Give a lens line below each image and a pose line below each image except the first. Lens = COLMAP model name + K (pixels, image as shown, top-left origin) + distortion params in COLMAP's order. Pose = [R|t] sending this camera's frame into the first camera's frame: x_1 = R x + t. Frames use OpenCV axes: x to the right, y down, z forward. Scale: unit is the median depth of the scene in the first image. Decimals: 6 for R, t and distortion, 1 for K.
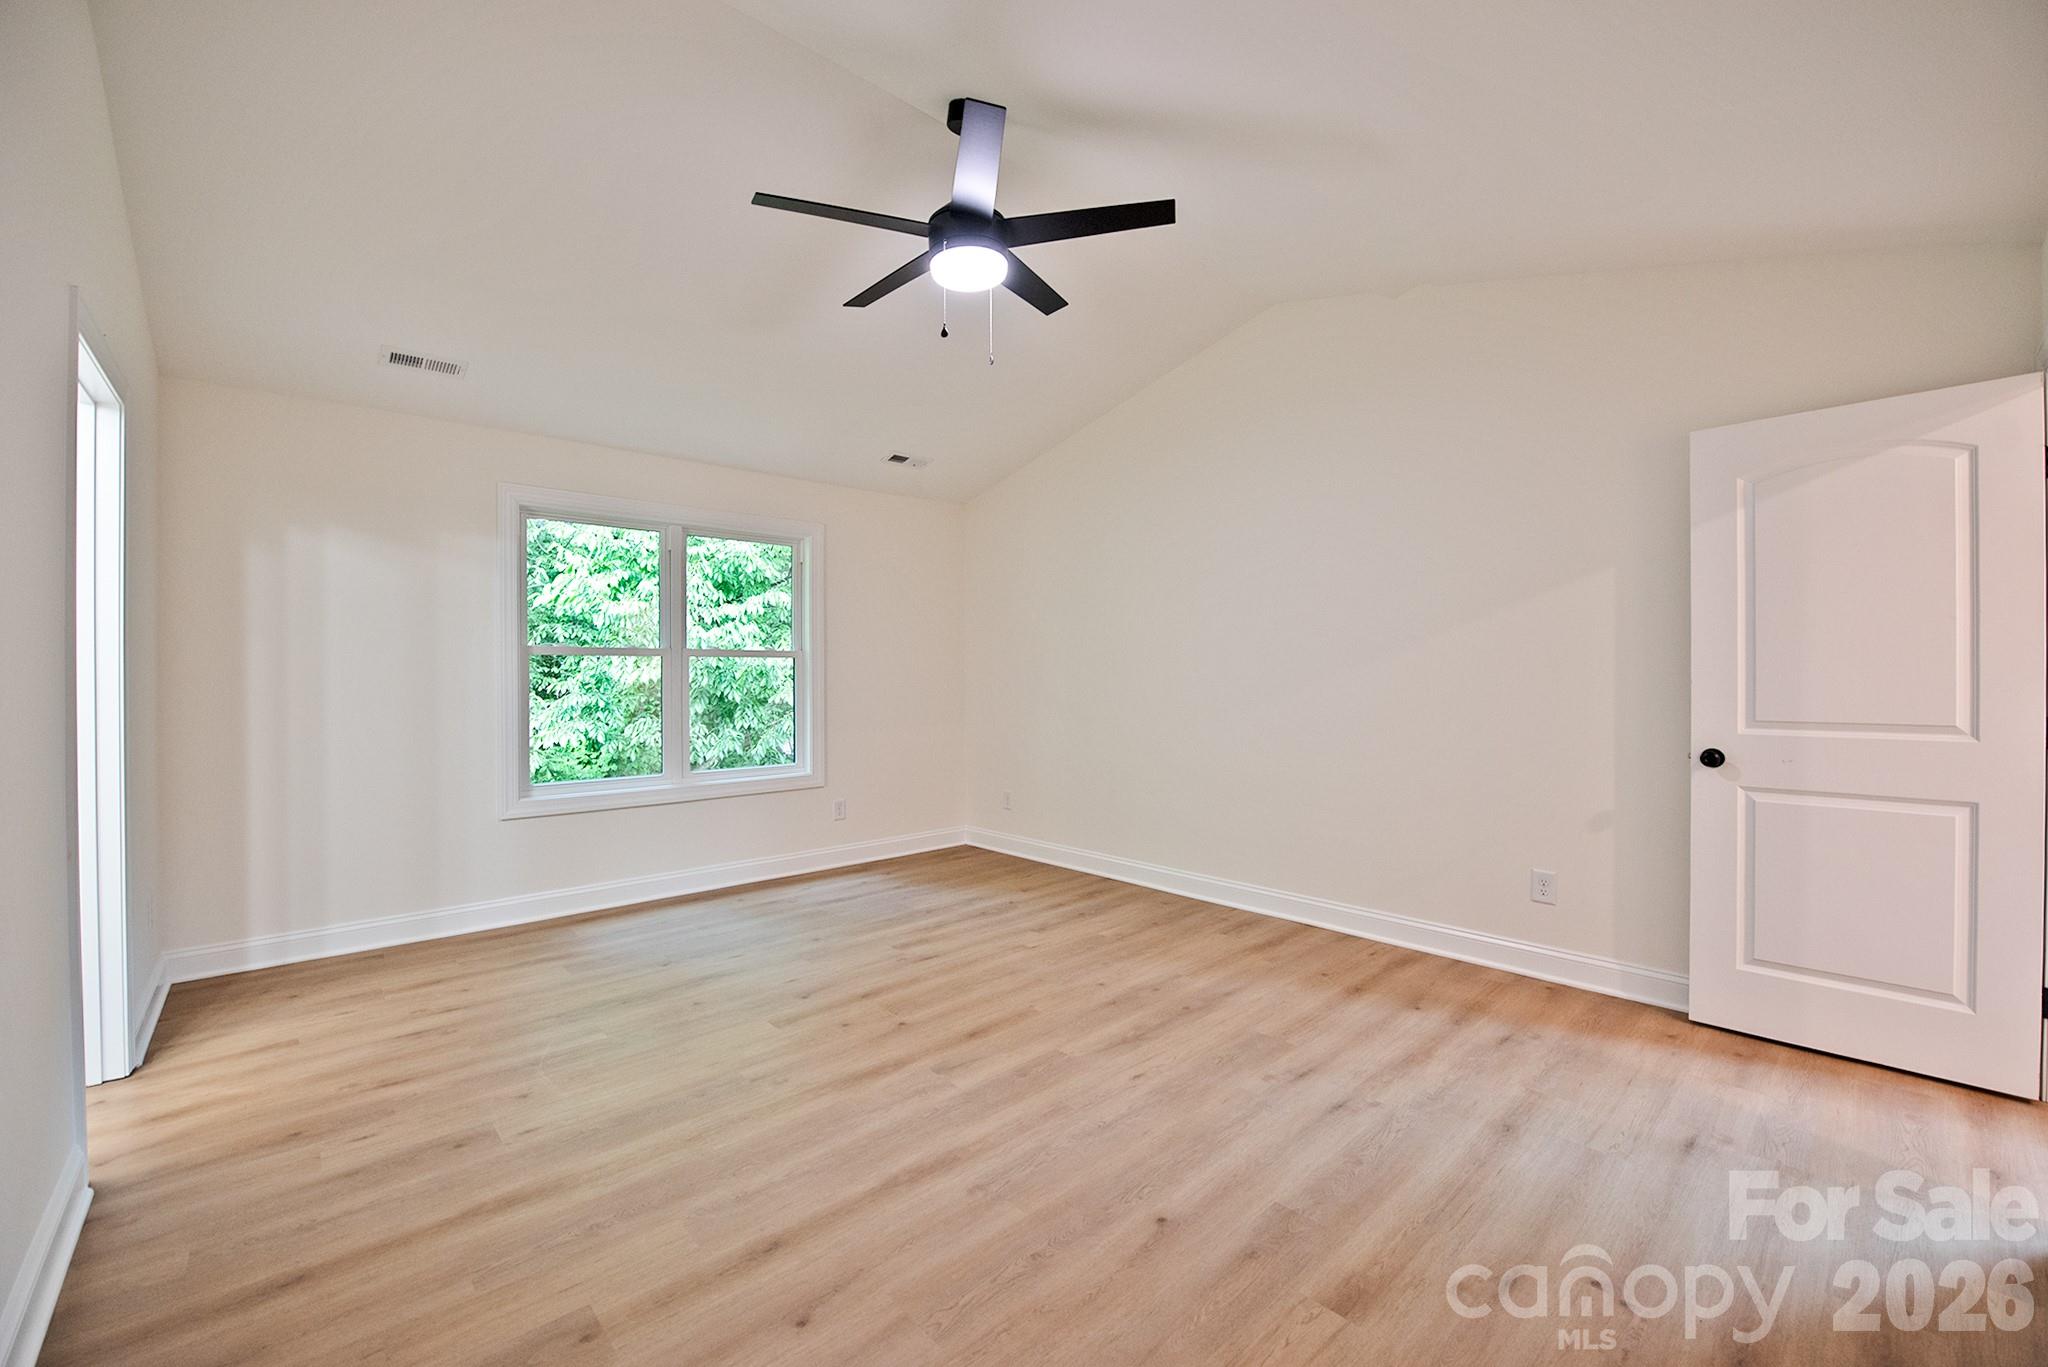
lens RADIAL K [[825.1, 0, 1032.7], [0, 825.1, 682.3], [0, 0, 1]] dist [-0.020943, 0.000481]
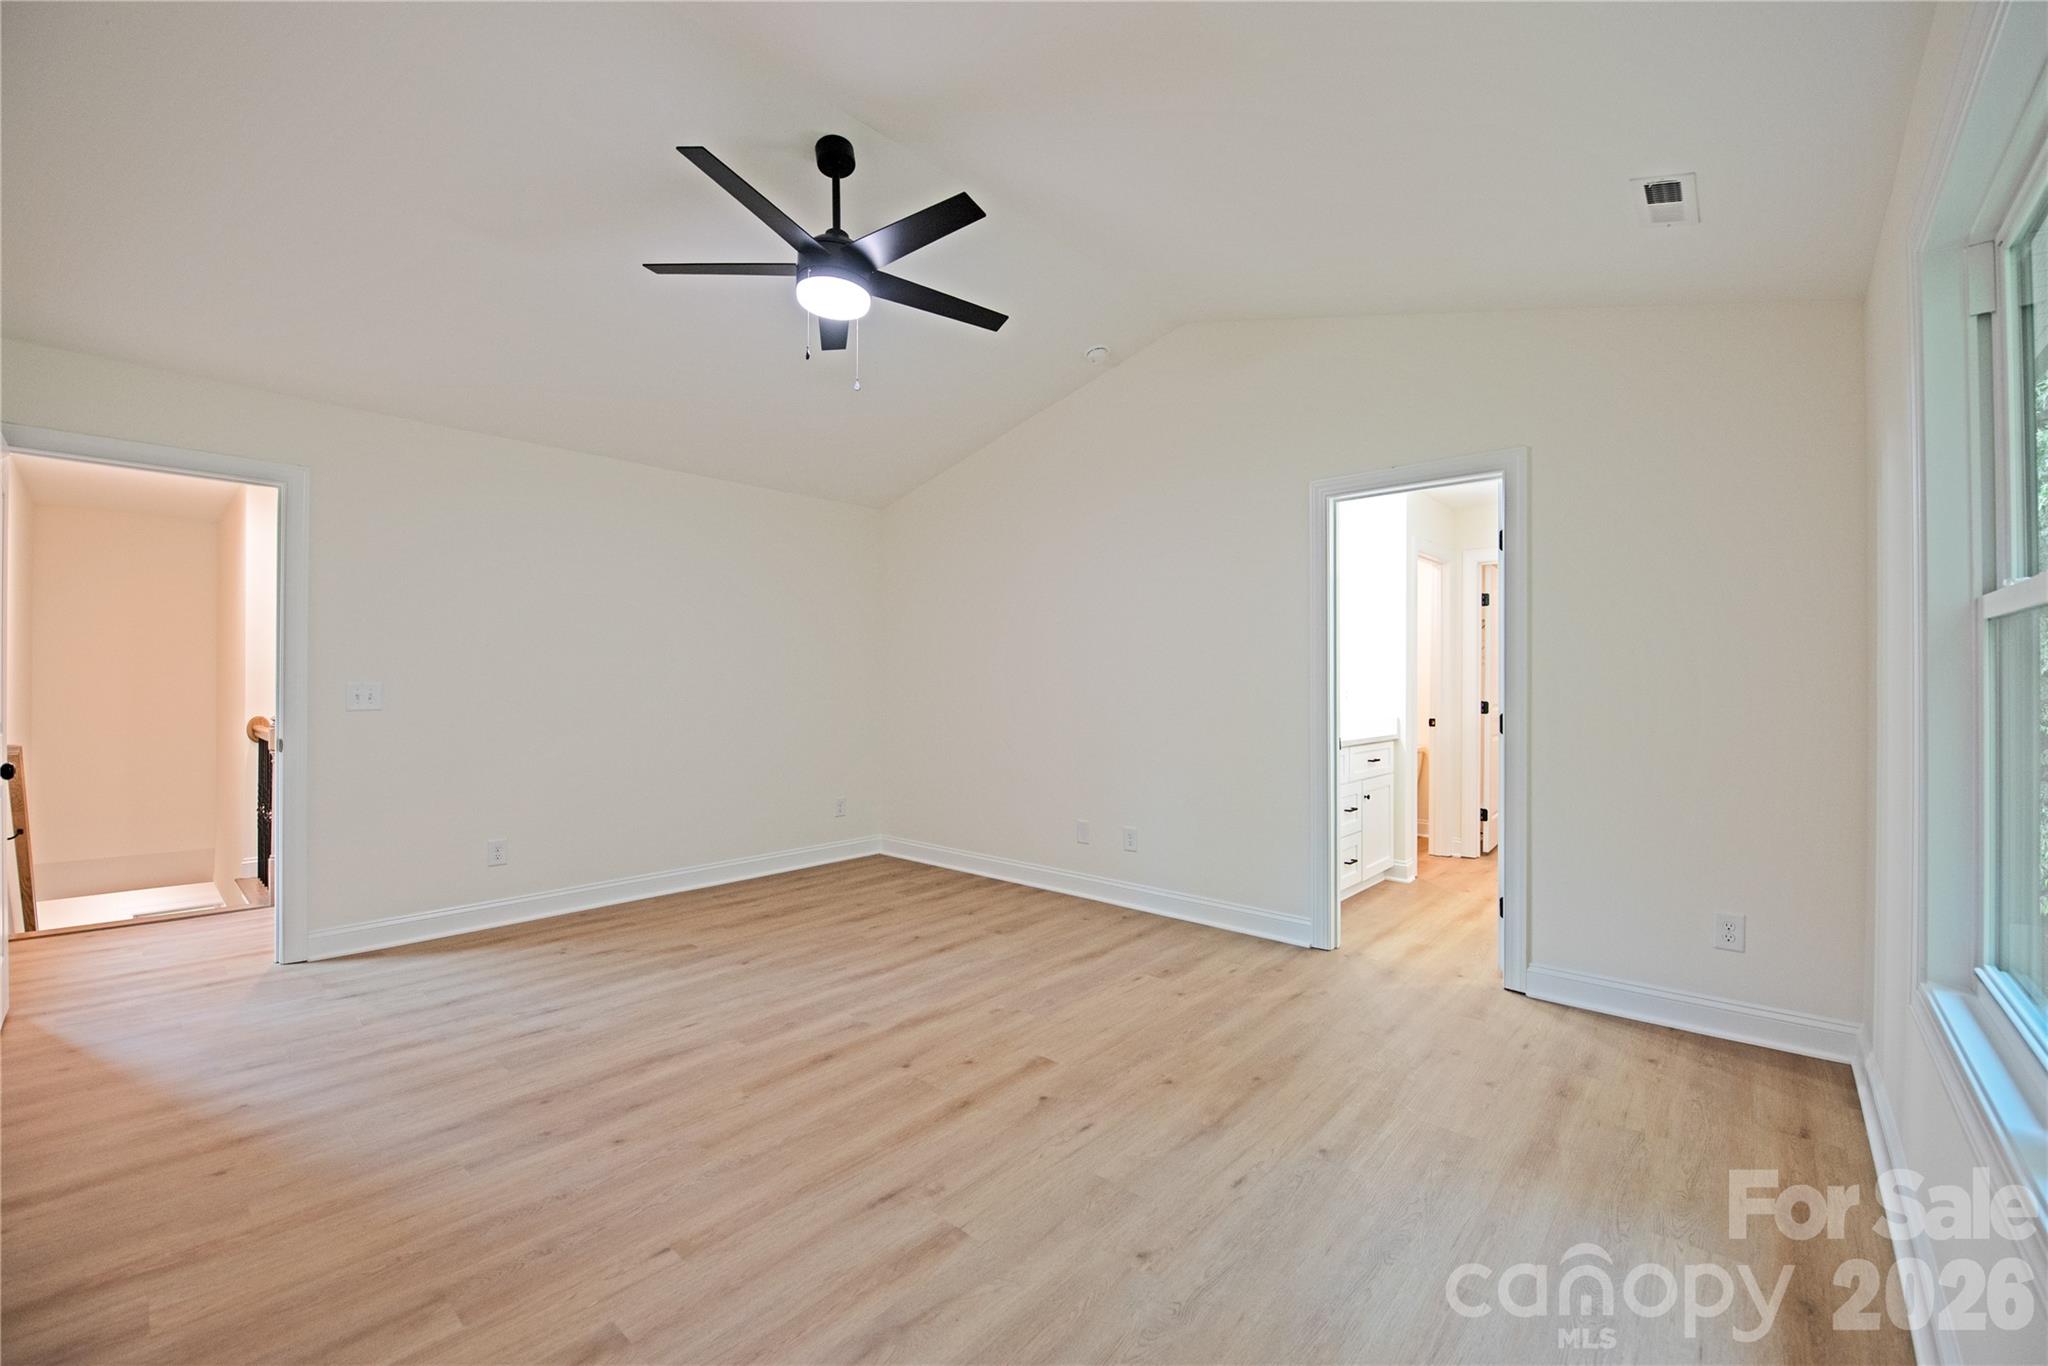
lens RADIAL K [[825.1, 0, 1026.2], [0, 825.1, 675.3], [0, 0, 1]] dist [-0.020943, 0.000481]
pose [[-0.995801, 0.000824, -0.091536, -0.207681], [0.000866, 1.000000, -0.000413, -0.010429], [0.091536, -0.000490, -0.995802, 1.903856]]
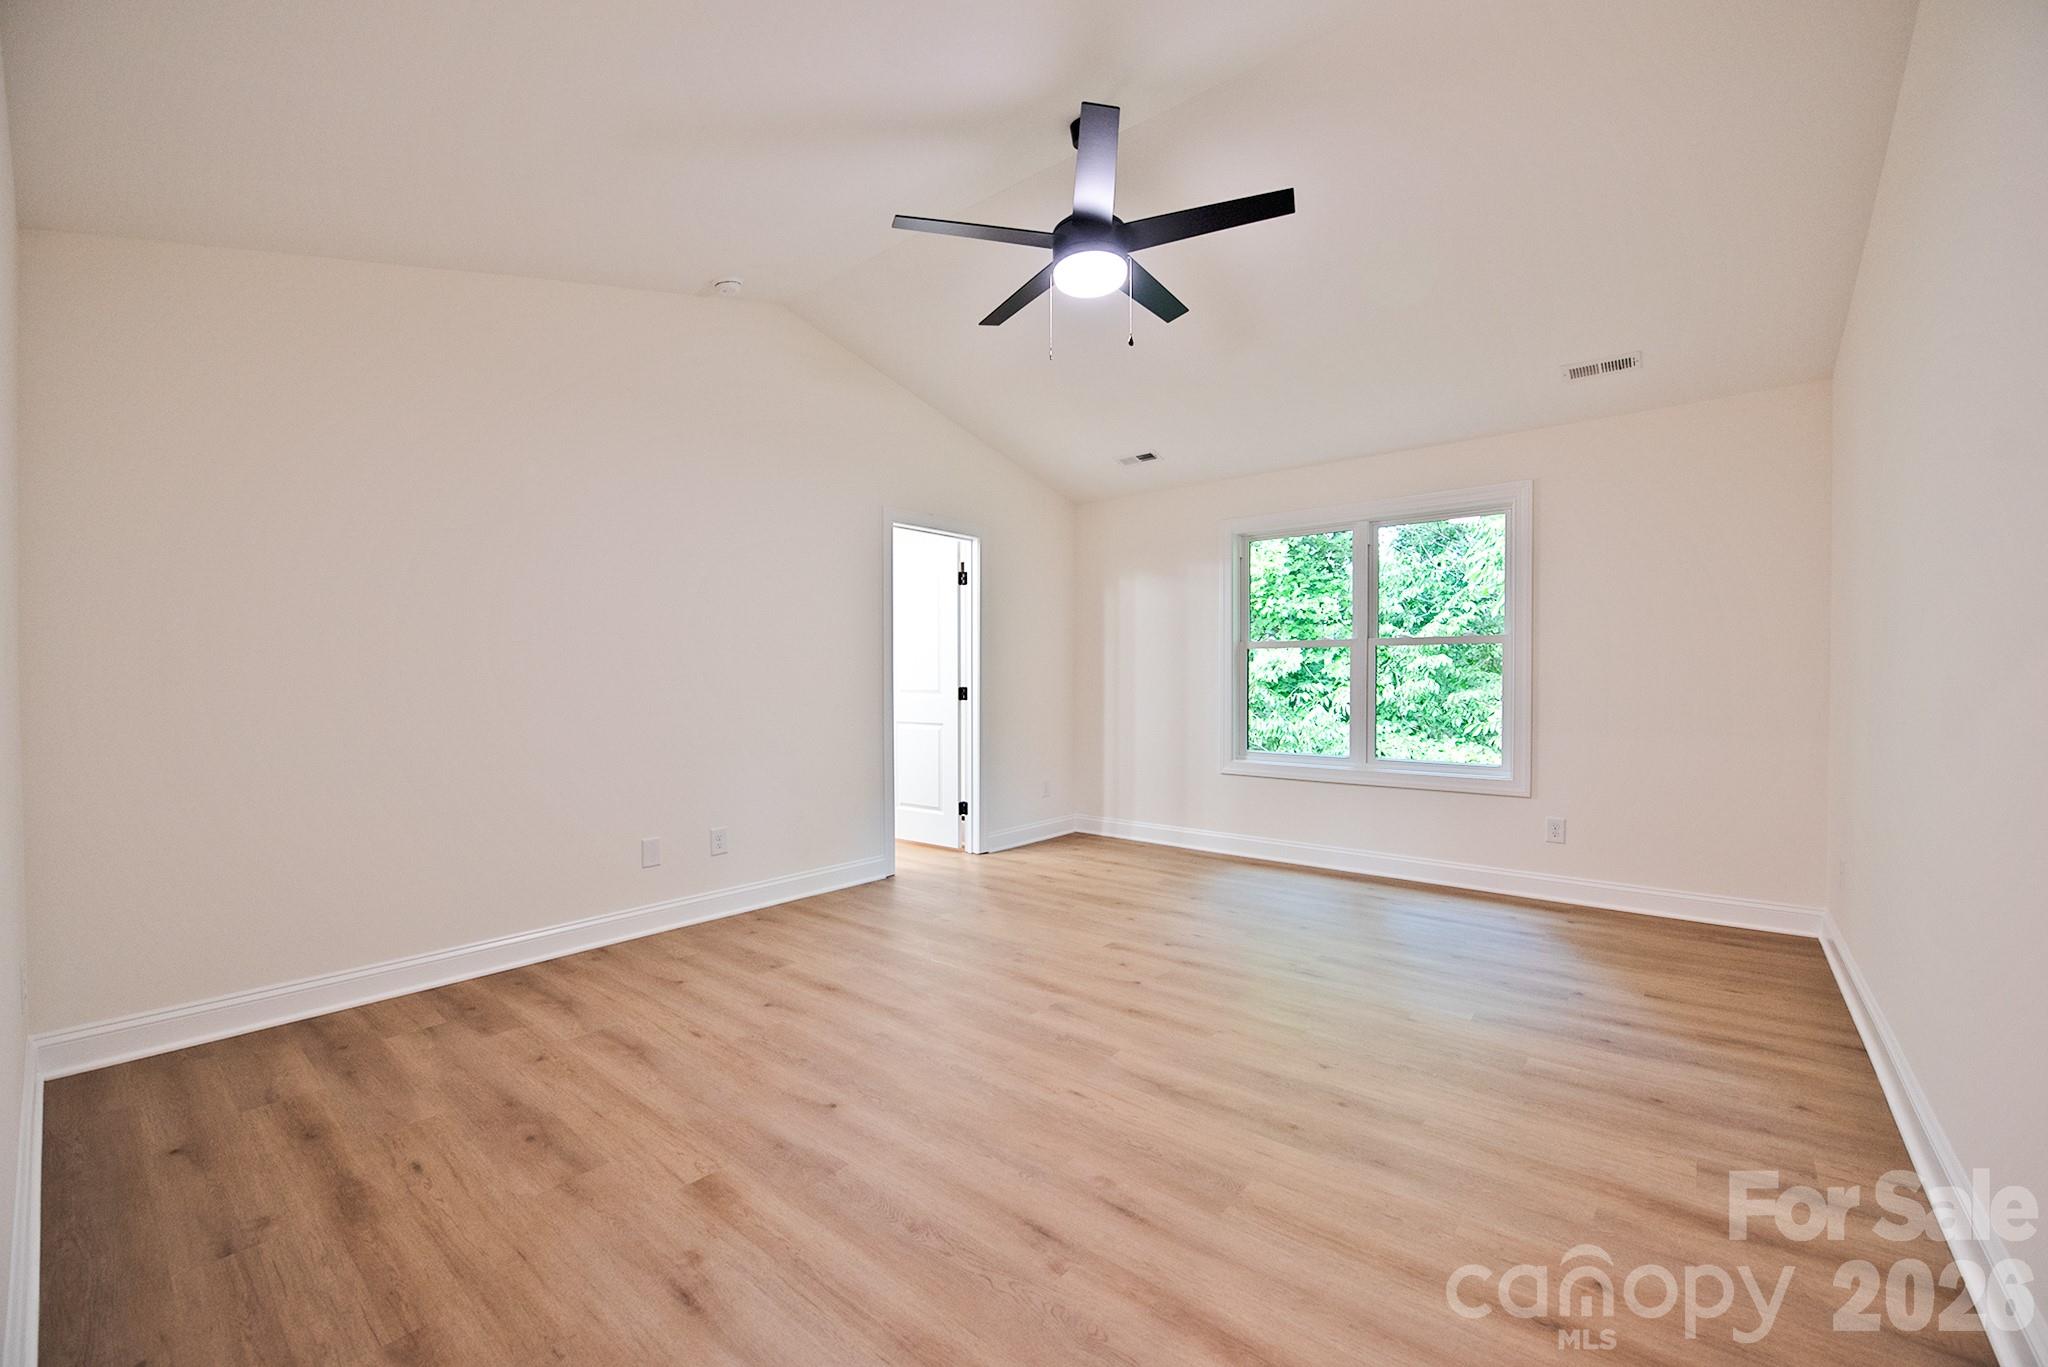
lens RADIAL K [[825.1, 0, 1032.4], [0, 825.1, 678.6], [0, 0, 1]] dist [-0.020943, 0.000481]
pose [[0.131392, 0.004186, -0.991322, 0.884917], [-0.006295, 0.999974, 0.003388, 0.016423], [0.991311, 0.005795, 0.131415, 0.721249]]
